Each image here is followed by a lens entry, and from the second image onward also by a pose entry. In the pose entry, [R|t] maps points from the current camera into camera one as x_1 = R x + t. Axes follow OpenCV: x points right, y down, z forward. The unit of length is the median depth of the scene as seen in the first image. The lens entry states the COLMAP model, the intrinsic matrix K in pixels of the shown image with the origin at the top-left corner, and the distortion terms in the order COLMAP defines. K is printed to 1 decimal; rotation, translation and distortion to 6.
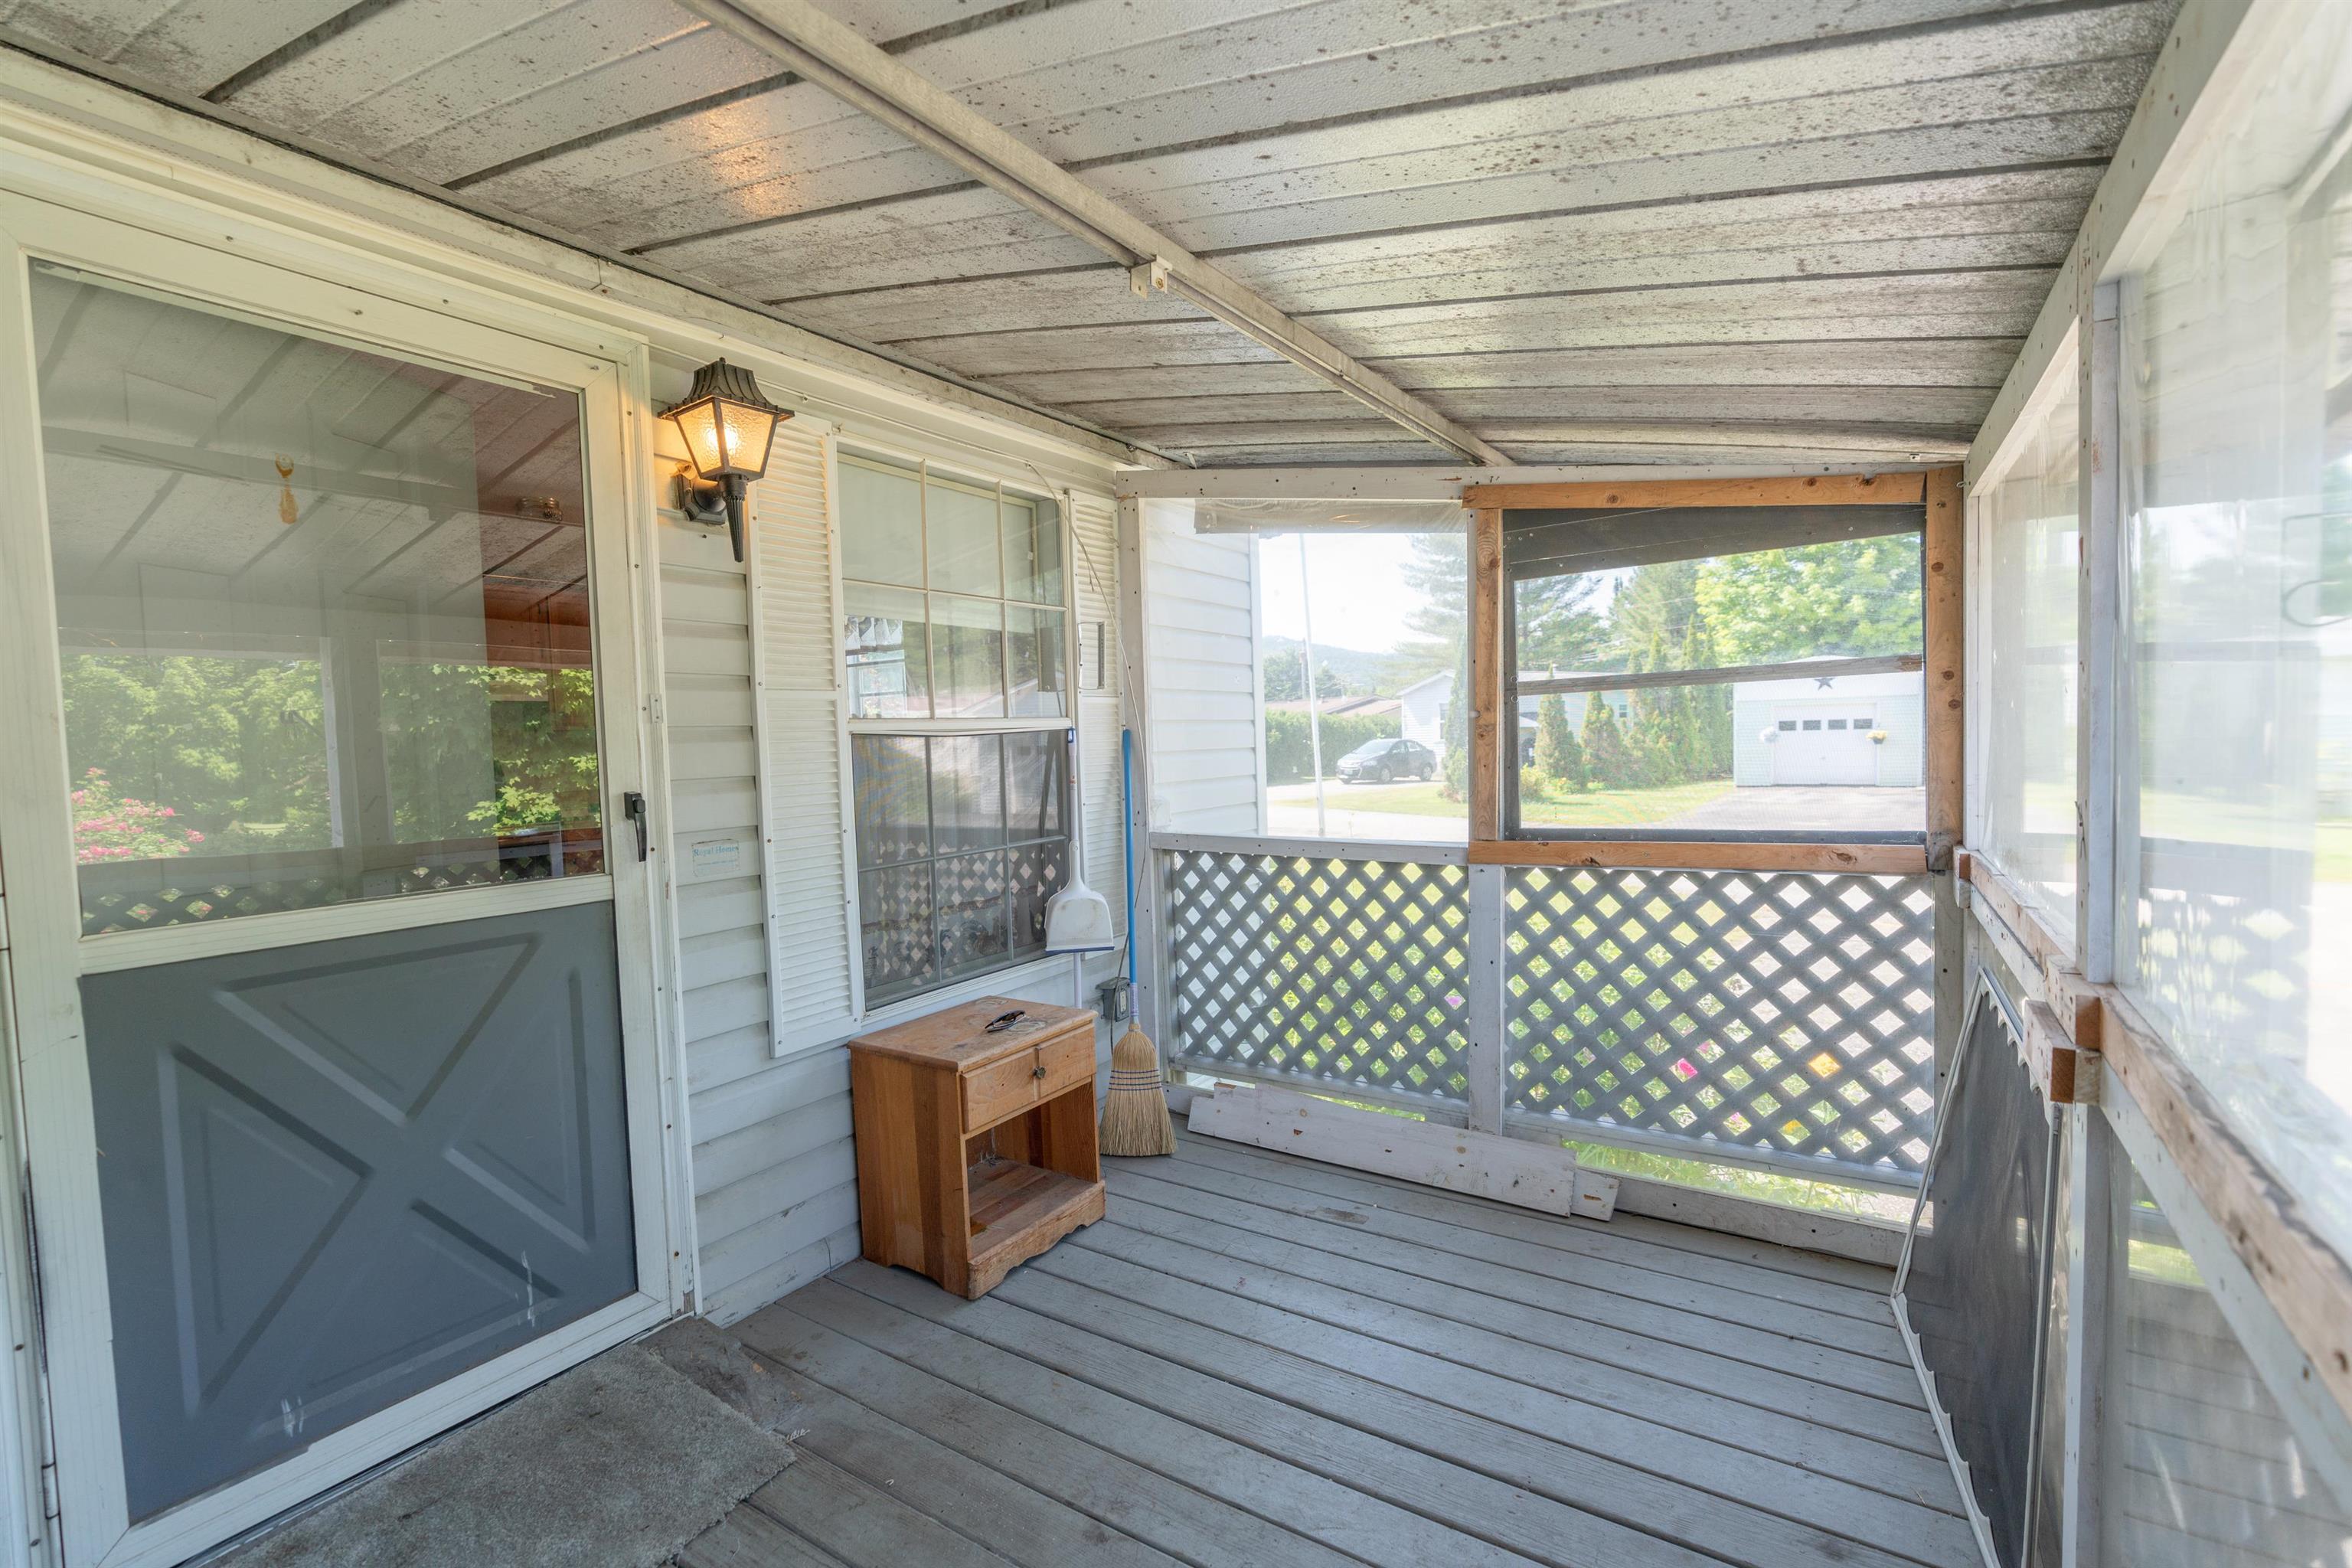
lens RADIAL K [[1086.7, 0, 1171.8], [0, 1086.7, 789.7], [0, 0, 1]] dist [-0.021272, 0.003765]
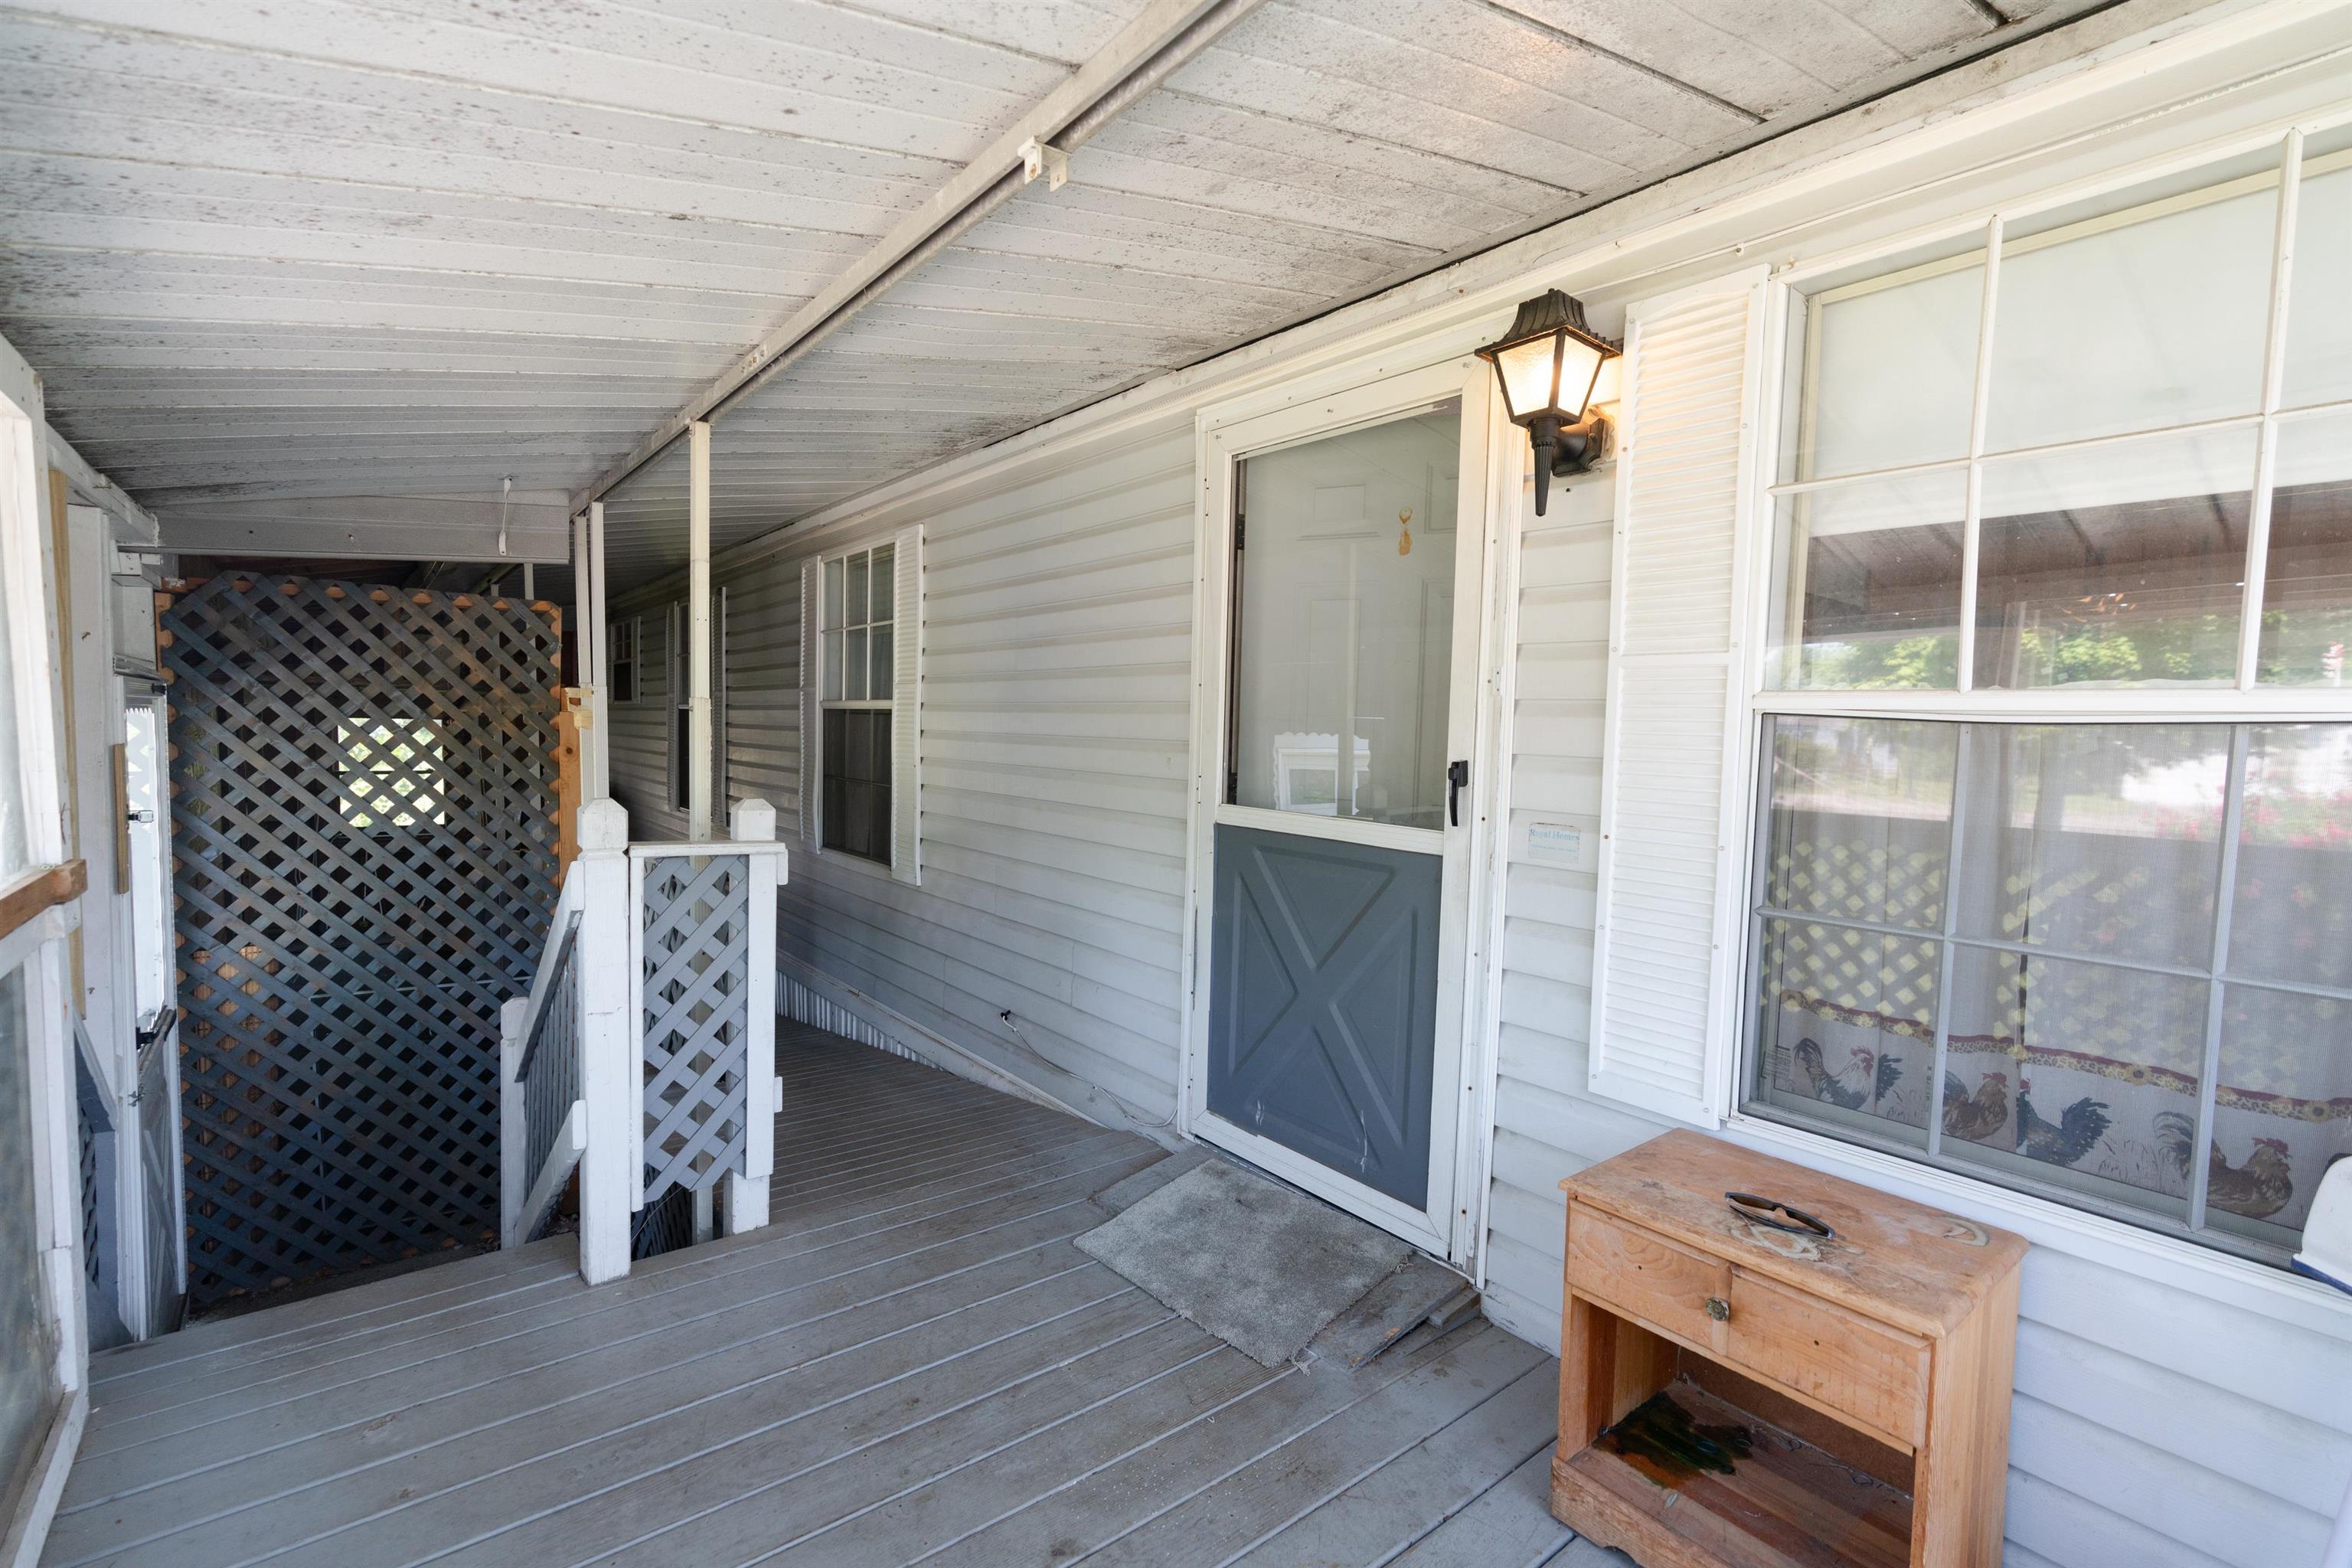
lens RADIAL K [[1086.7, 0, 1174.7], [0, 1086.7, 779.9], [0, 0, 1]] dist [-0.021272, 0.003765]
pose [[-0.340638, 0.082433, -0.936574, 0.584828], [-0.052221, 0.992952, 0.106388, -0.076486], [0.938743, 0.085148, -0.333933, 1.074980]]
